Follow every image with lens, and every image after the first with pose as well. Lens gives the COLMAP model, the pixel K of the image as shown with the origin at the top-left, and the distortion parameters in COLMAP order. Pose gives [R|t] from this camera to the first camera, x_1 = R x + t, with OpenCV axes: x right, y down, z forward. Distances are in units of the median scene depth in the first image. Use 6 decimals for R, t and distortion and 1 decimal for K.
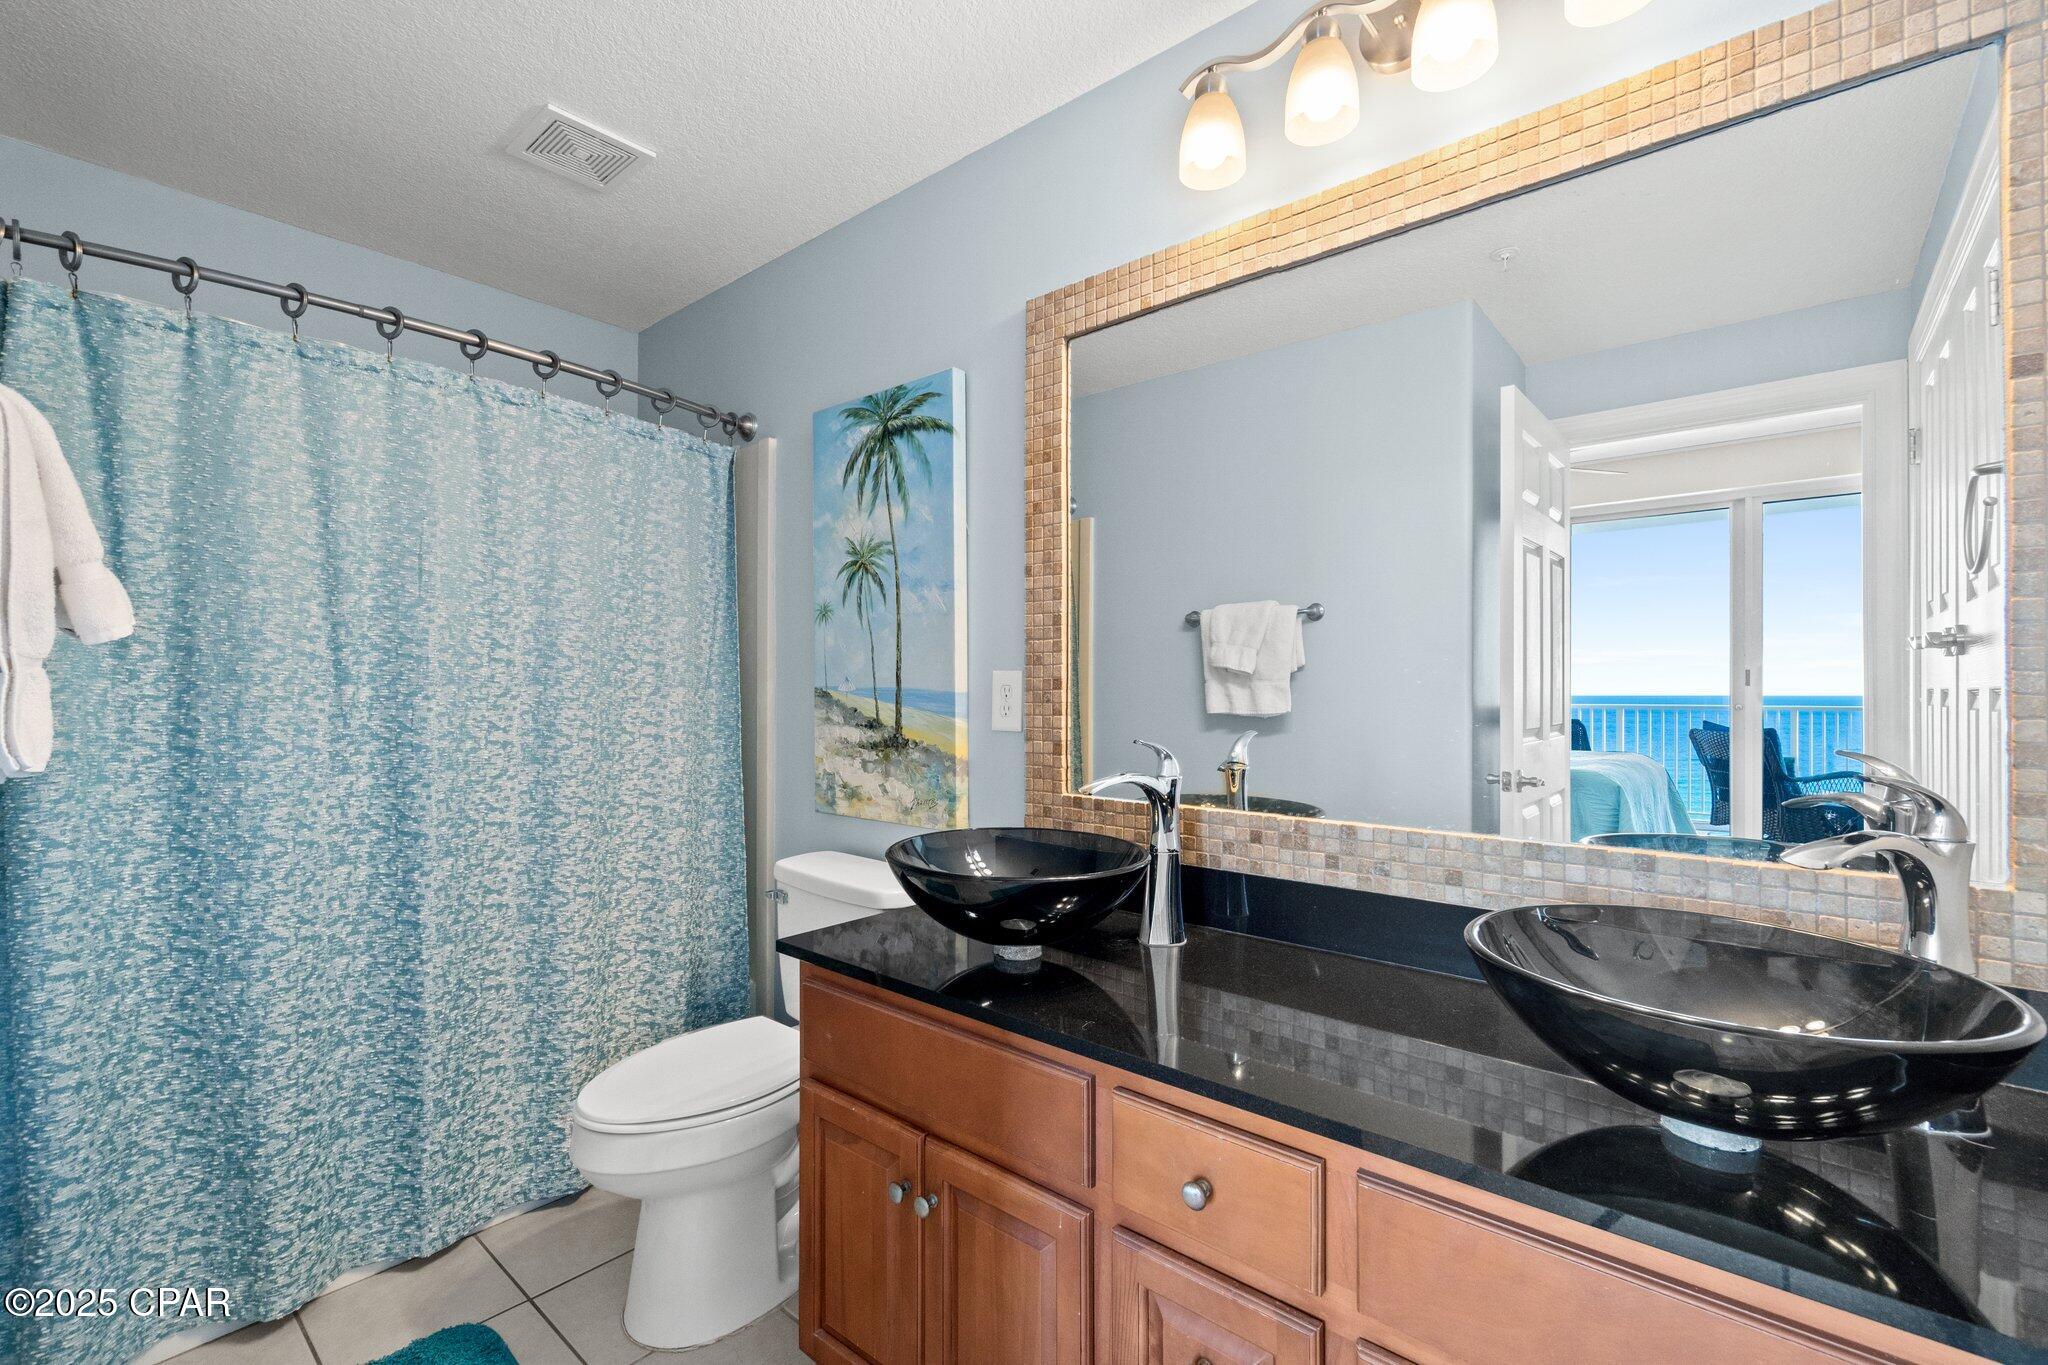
lens RADIAL K [[892.9, 0, 1005.3], [0, 892.9, 685.9], [0, 0, 1]] dist [-0.003037, 0.001049]
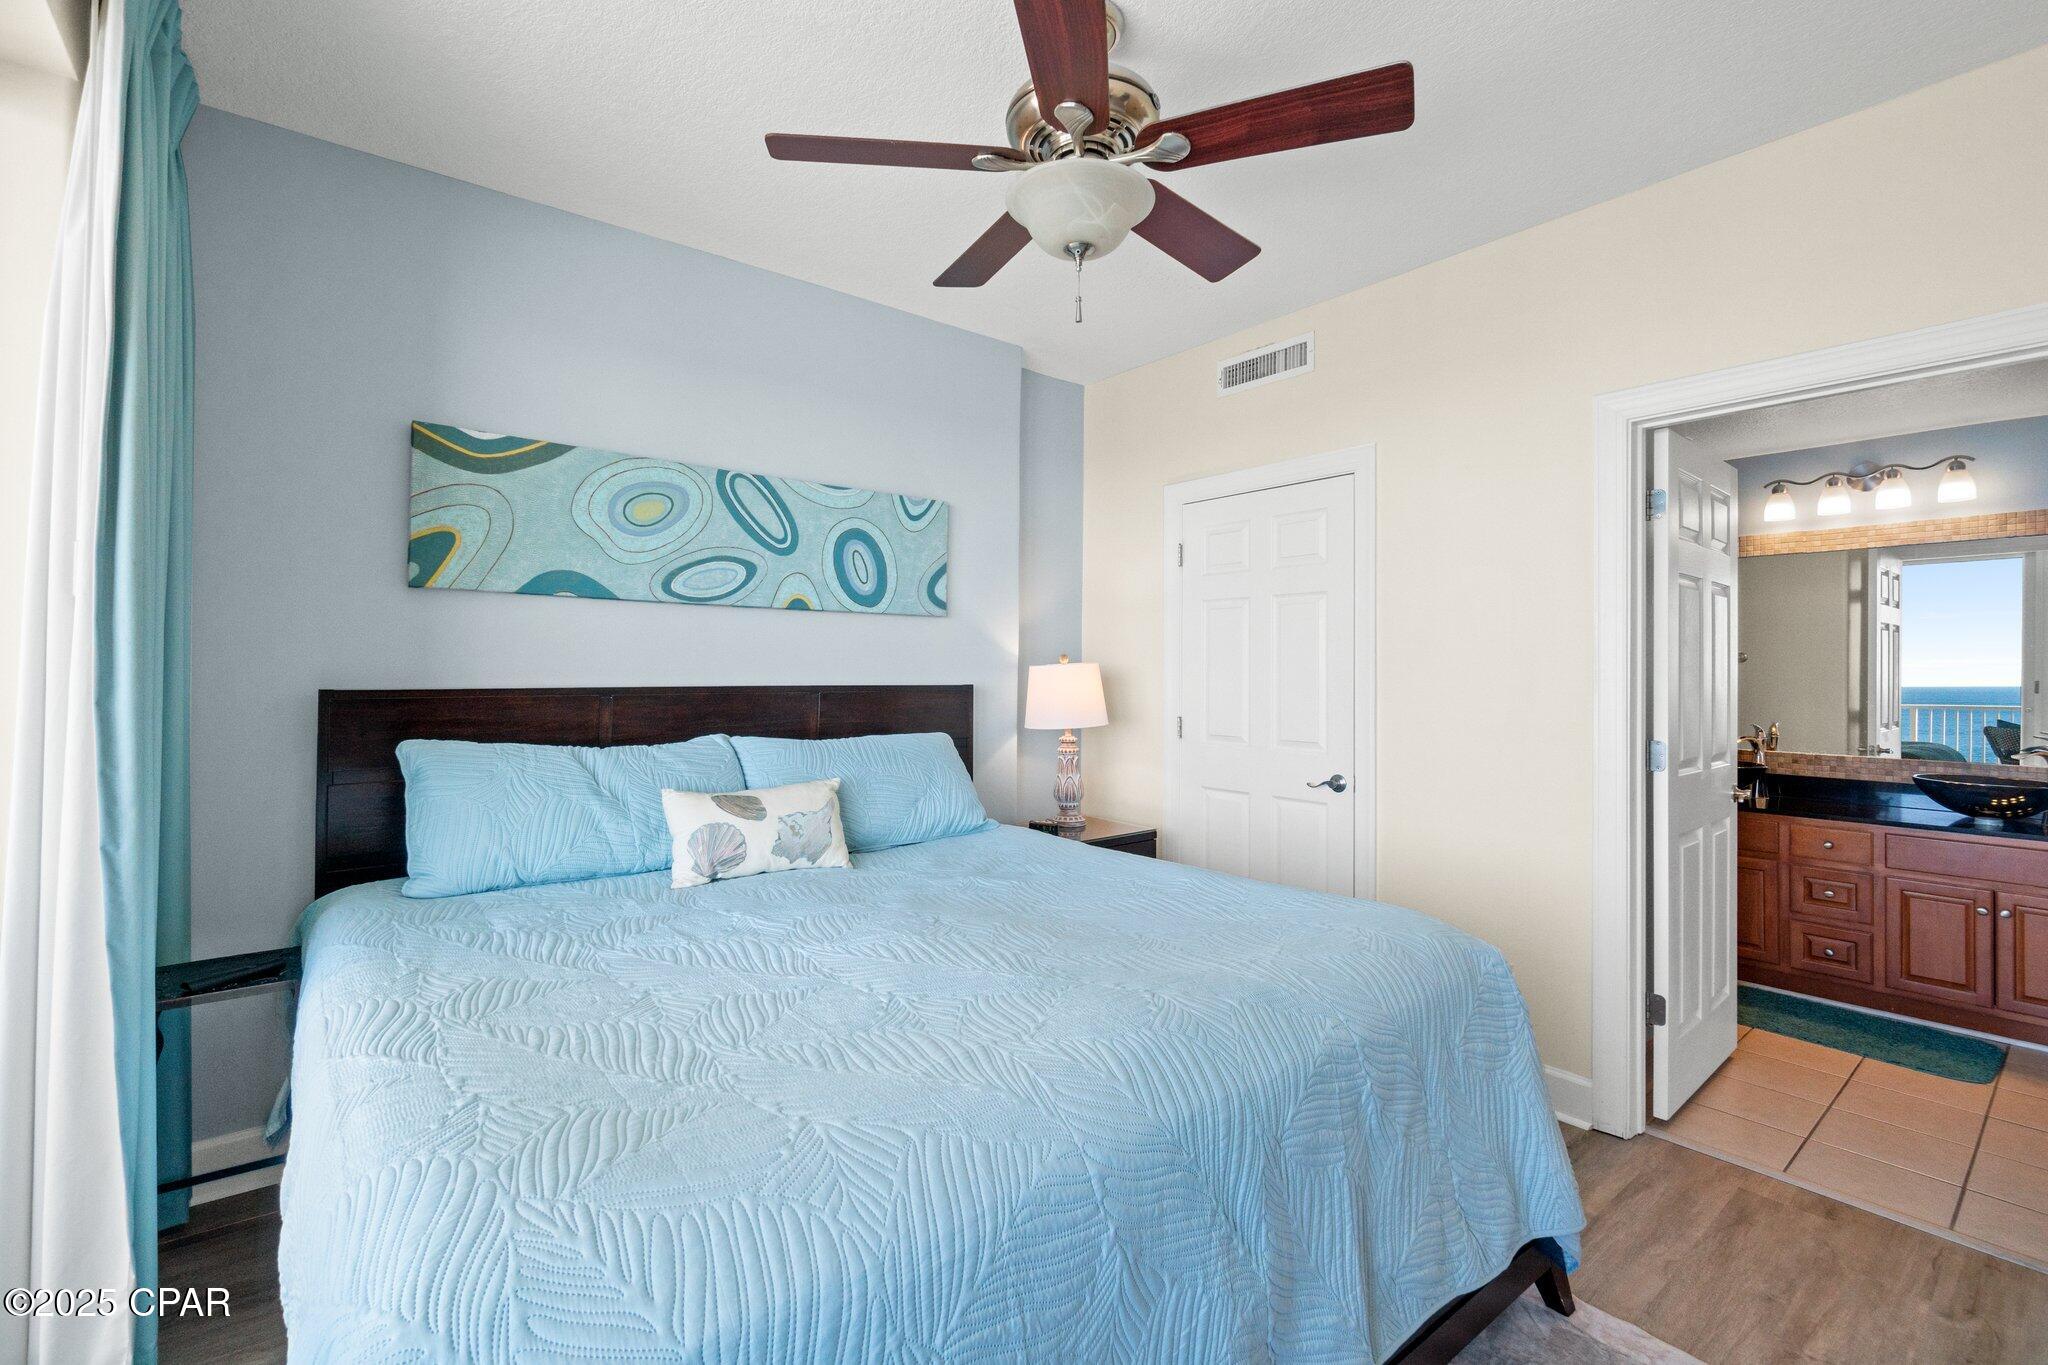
lens RADIAL K [[892.9, 0, 985.0], [0, 892.9, 664.7], [0, 0, 1]] dist [-0.003037, 0.001049]
pose [[0.982309, 0.004428, -0.187215, -1.601764], [-0.005823, 0.999959, -0.006905, -0.089498], [0.187177, 0.007873, 0.982295, -2.086574]]
